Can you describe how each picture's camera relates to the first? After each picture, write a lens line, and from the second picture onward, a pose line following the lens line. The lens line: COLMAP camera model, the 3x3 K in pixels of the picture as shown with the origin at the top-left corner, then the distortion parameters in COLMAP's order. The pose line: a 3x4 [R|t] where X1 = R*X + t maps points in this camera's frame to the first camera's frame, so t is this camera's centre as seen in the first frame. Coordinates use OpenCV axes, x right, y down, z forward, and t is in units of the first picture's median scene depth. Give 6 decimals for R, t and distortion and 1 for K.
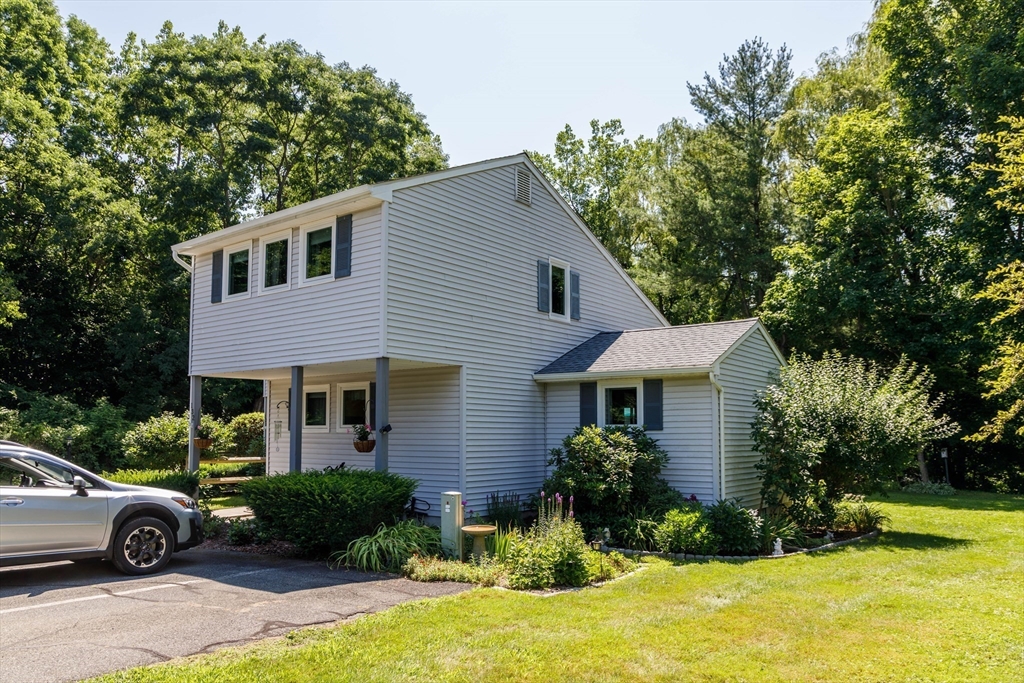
lens RADIAL K [[732.5, 0, 511.5], [0, 732.5, 343.8], [0, 0, 1]] dist [-0.002902, -0.000186]
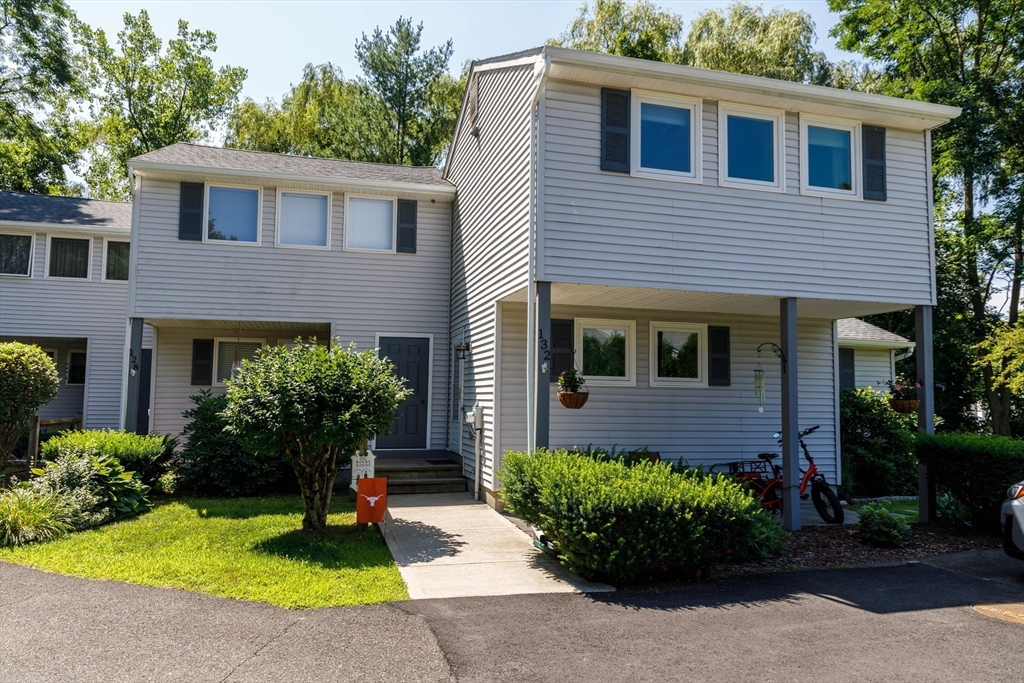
lens RADIAL K [[696.9, 0, 512.9], [0, 696.9, 343.4], [0, 0, 1]] dist [-0.001069, 0.001137]
pose [[0.584317, 0.078258, 0.807743, -0.982631], [-0.104839, 0.994278, -0.020491, 0.116232], [-0.804725, -0.072710, 0.589178, 0.766962]]
